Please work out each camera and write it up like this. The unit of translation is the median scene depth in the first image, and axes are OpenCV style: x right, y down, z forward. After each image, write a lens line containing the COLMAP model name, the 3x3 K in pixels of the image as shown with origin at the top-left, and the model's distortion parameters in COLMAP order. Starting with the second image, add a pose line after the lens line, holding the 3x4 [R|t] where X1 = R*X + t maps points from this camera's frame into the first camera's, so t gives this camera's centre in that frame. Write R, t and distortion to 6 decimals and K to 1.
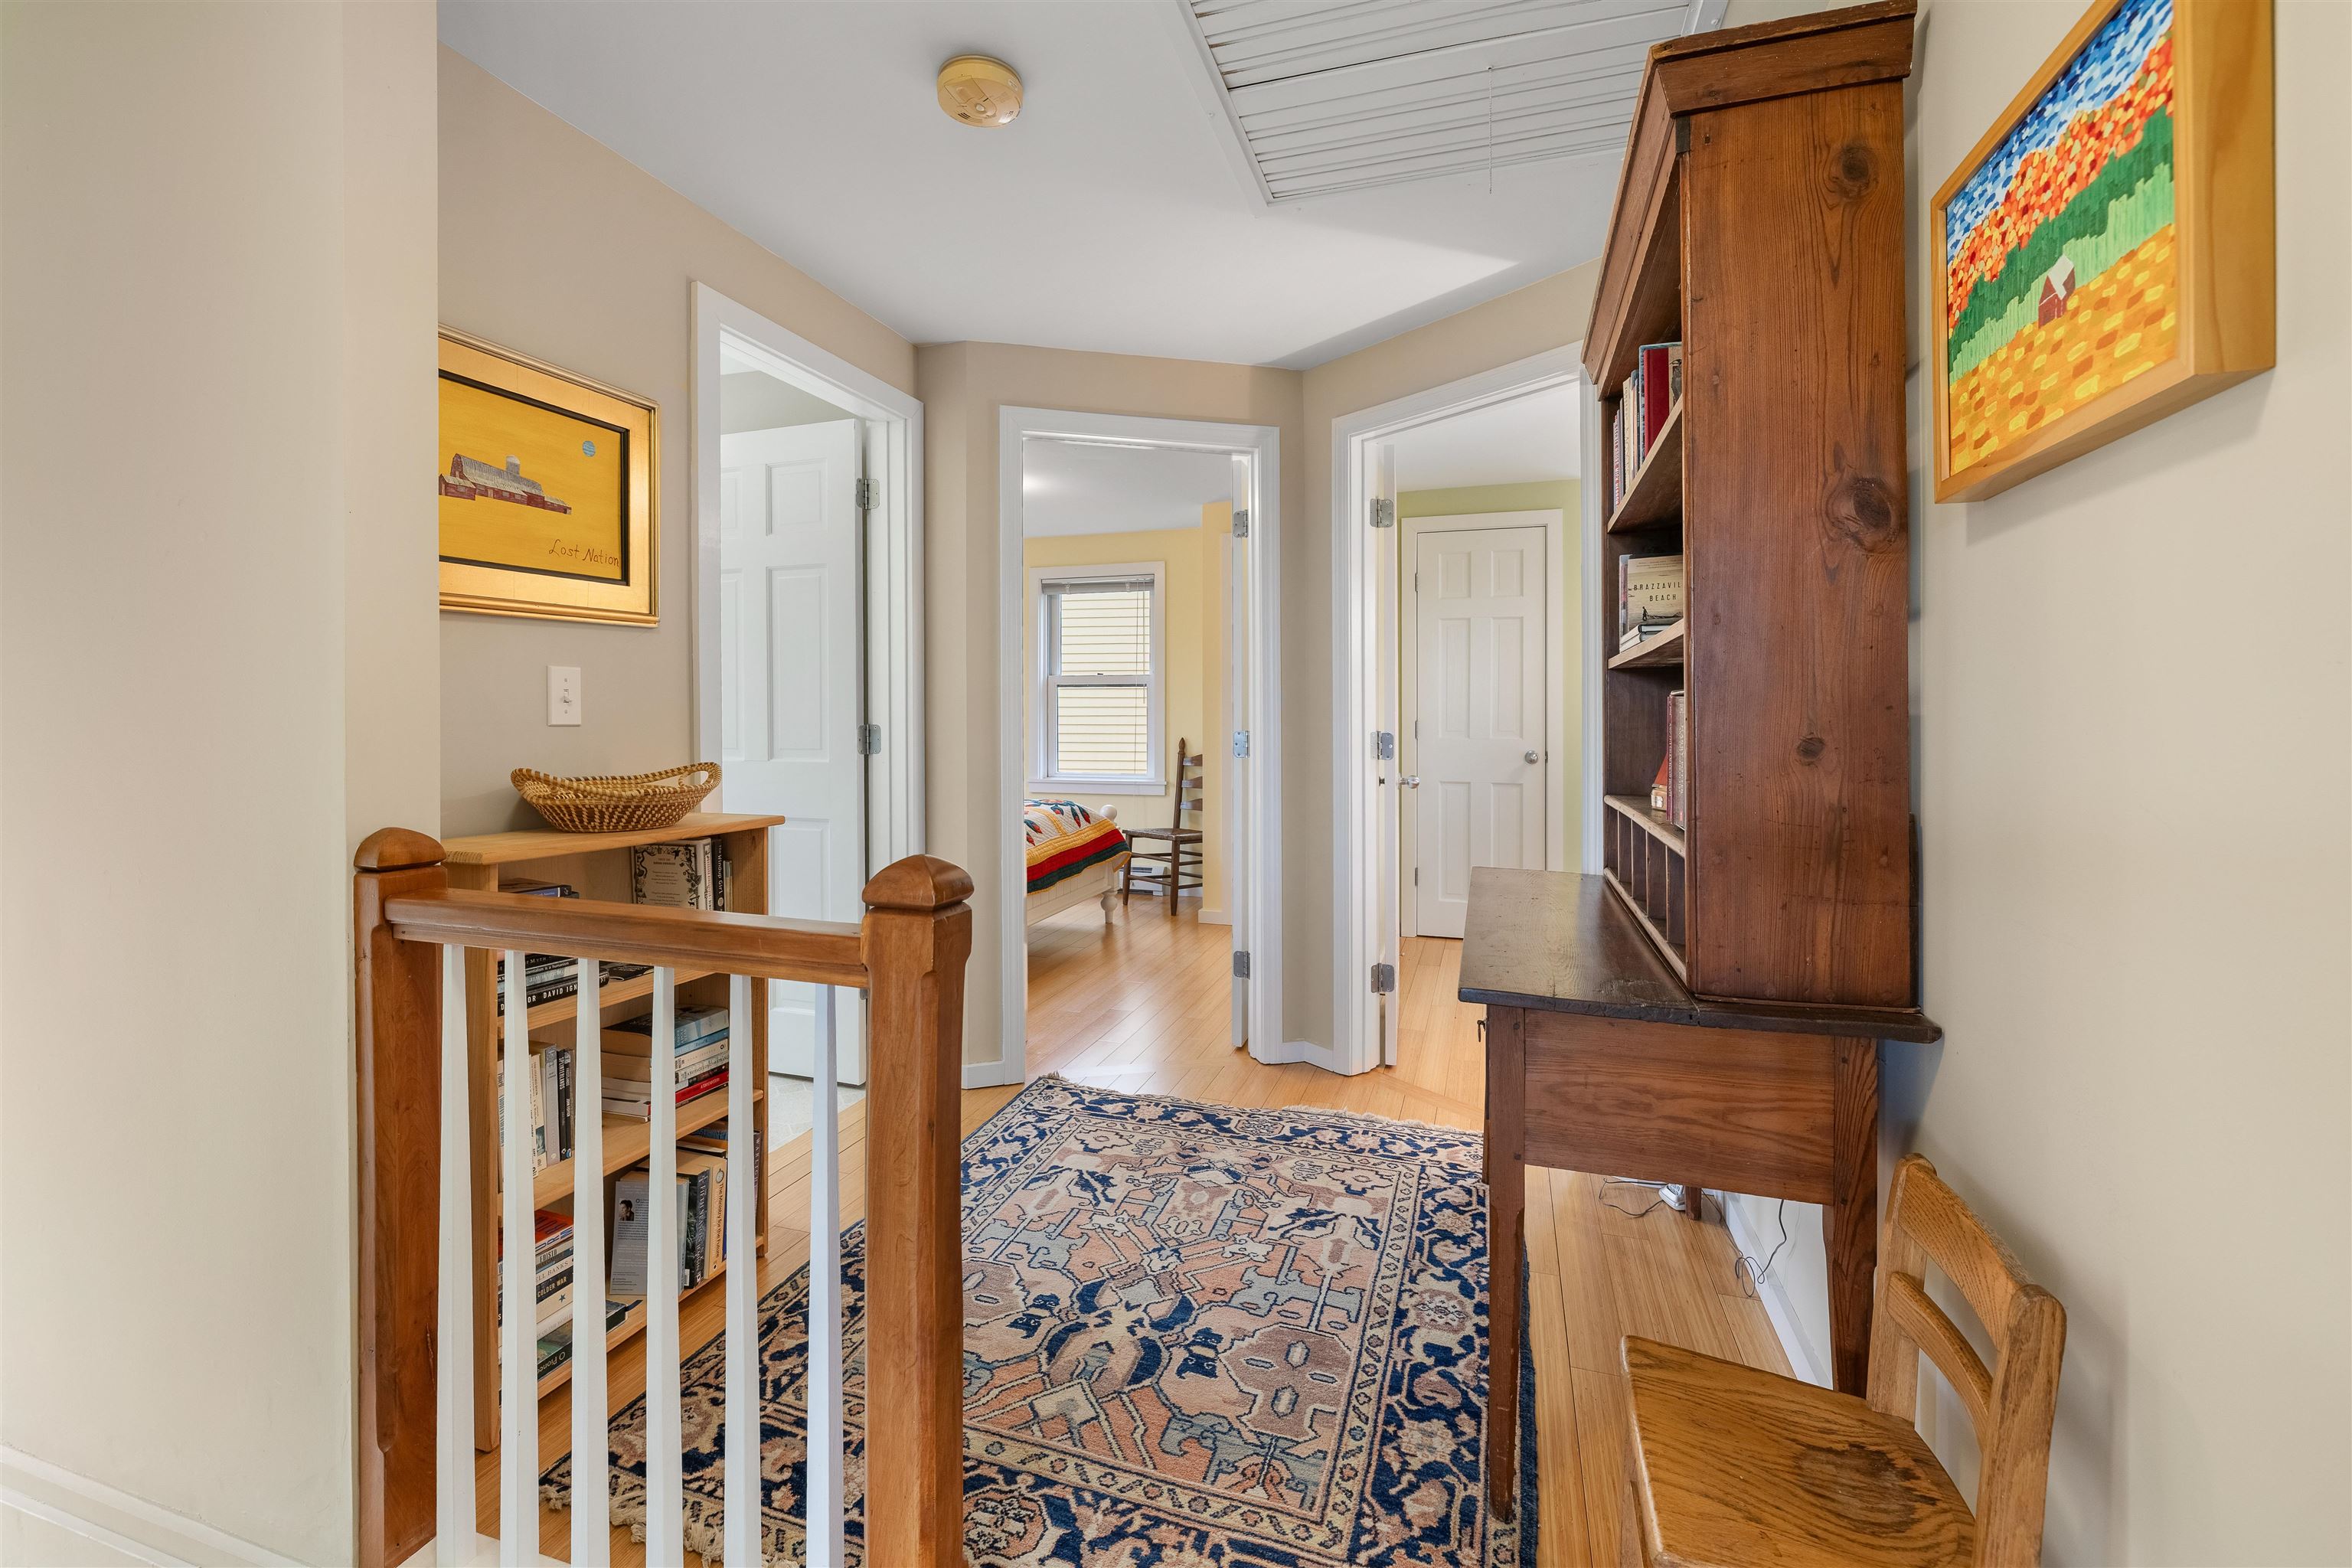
lens RADIAL K [[1015.5, 0, 1161.5], [0, 1015.5, 722.9], [0, 0, 1]] dist [-0.002642, -0.000580]
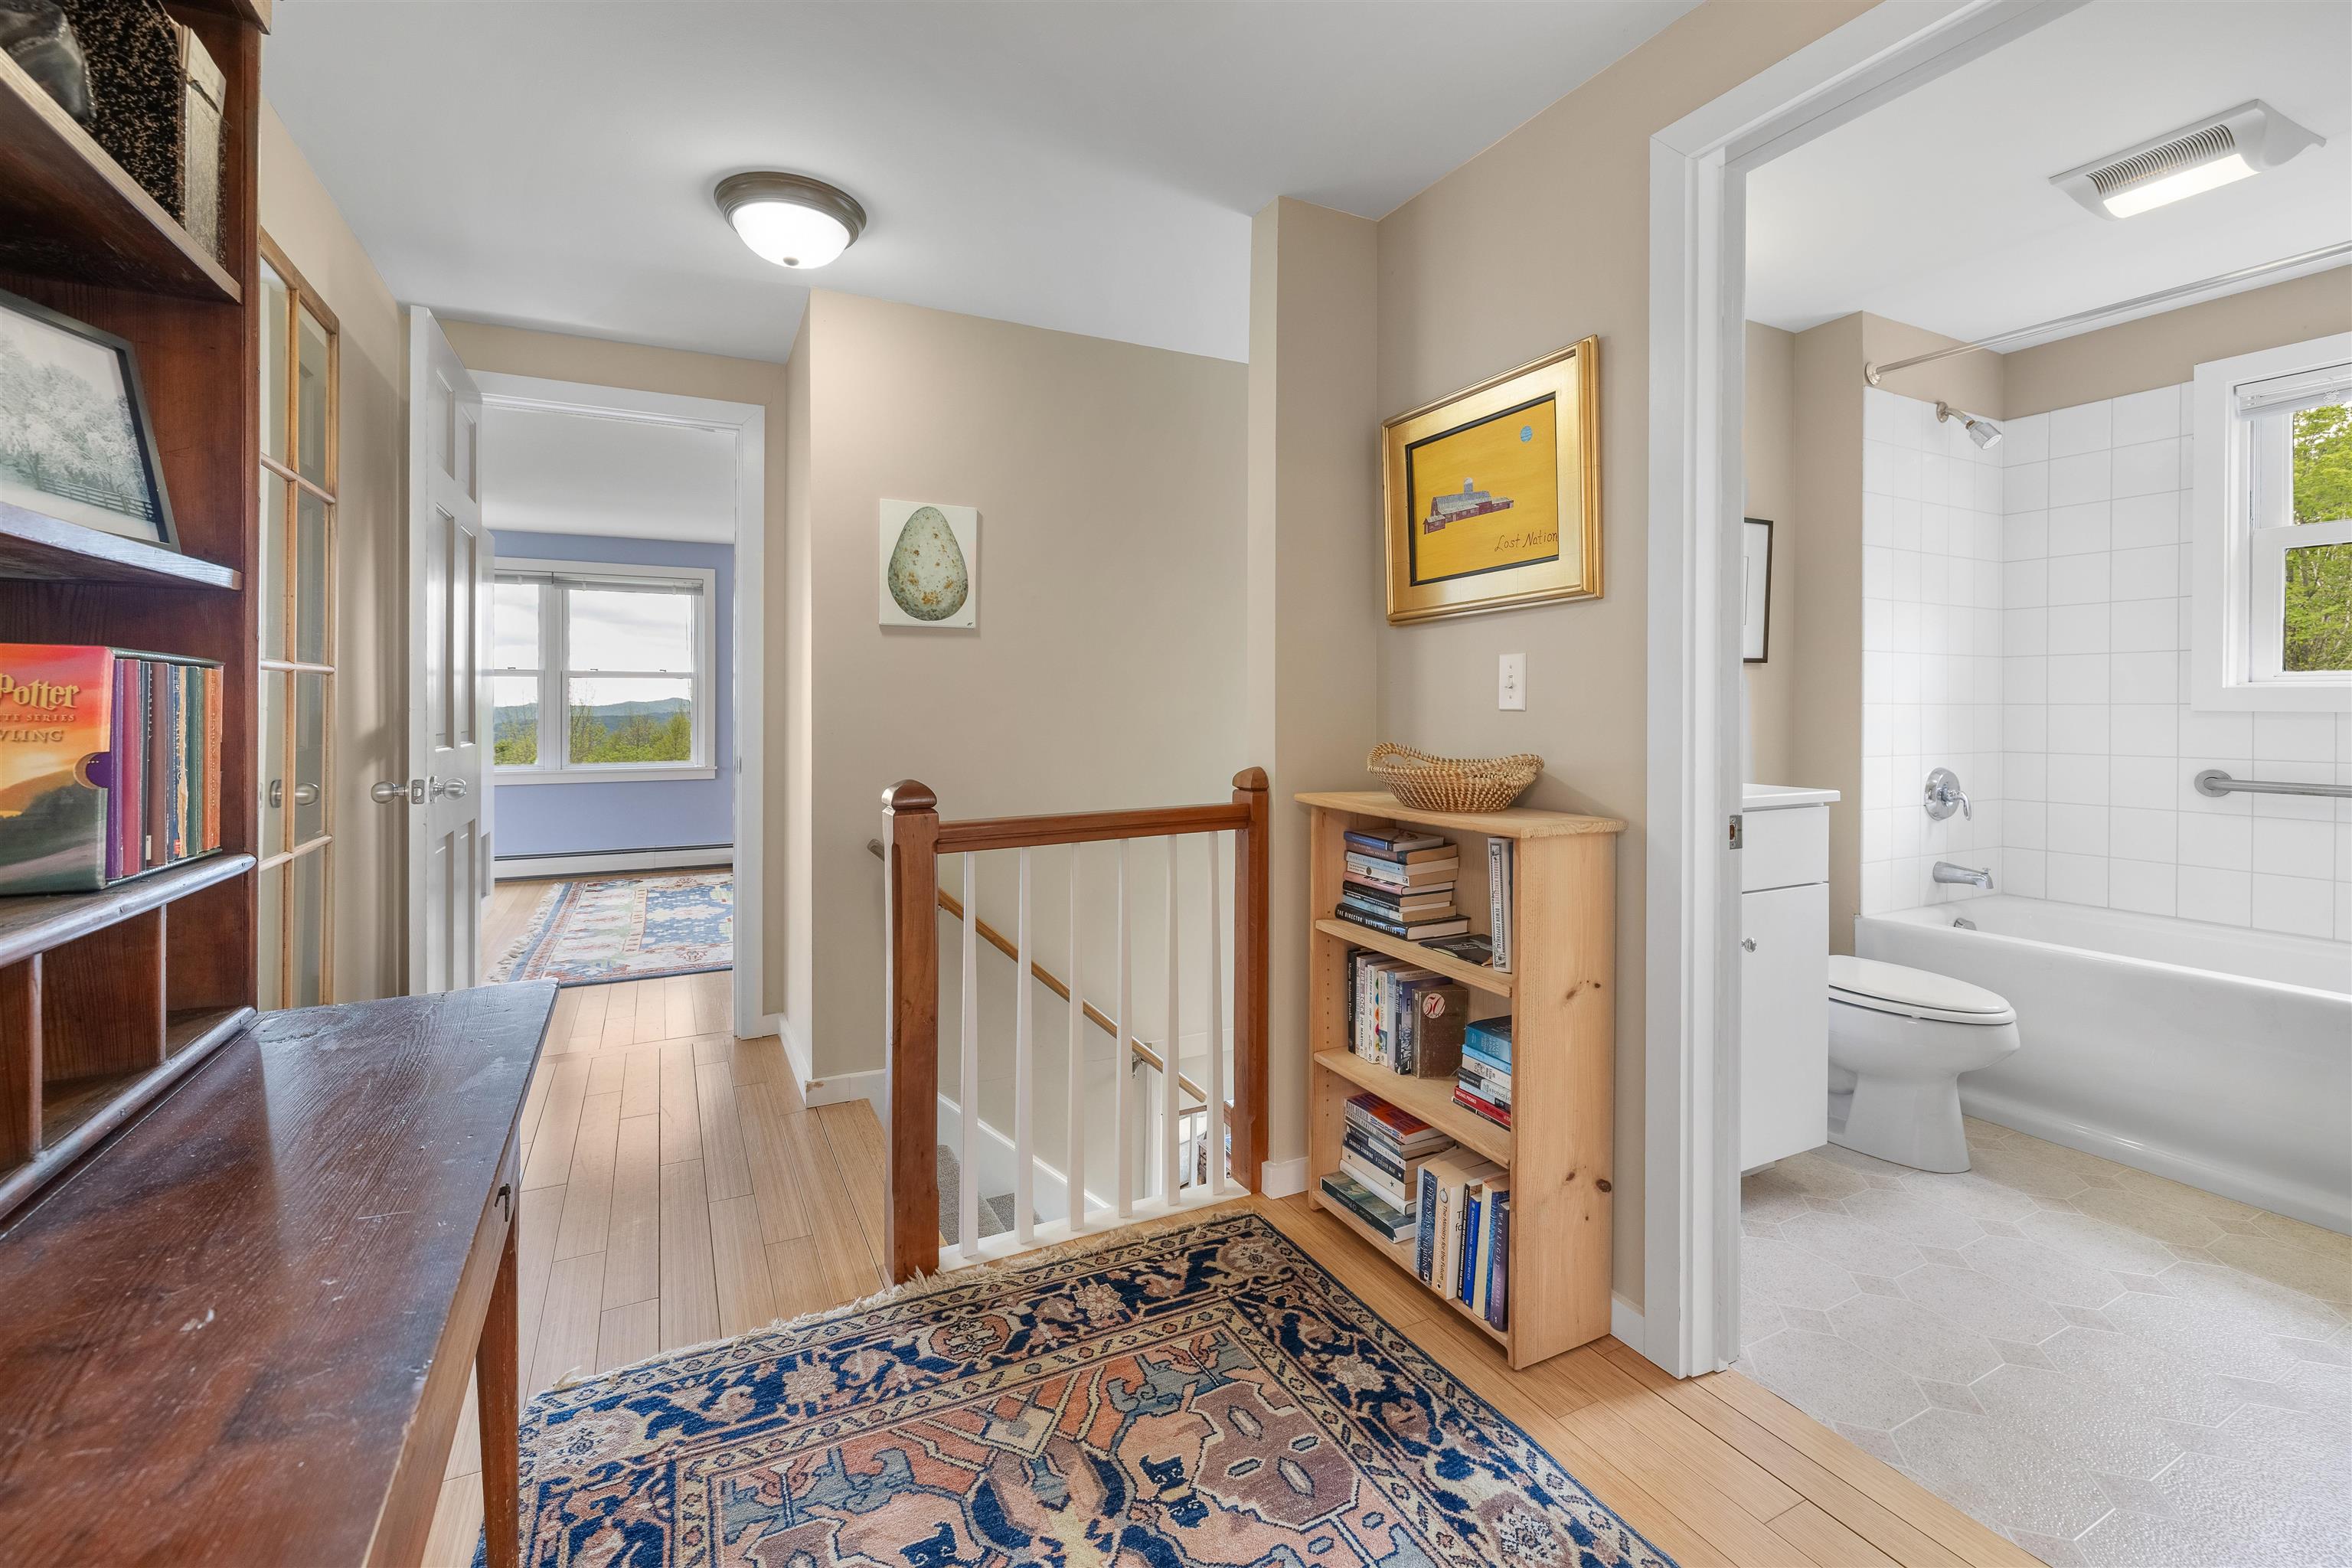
lens RADIAL K [[1015.5, 0, 1169.5], [0, 1015.5, 704.8], [0, 0, 1]] dist [-0.002642, -0.000580]
pose [[-0.707629, -0.002530, -0.706580, 0.527313], [-0.003701, 0.999993, 0.000126, -0.001364], [0.706575, 0.002704, -0.707633, 1.950170]]
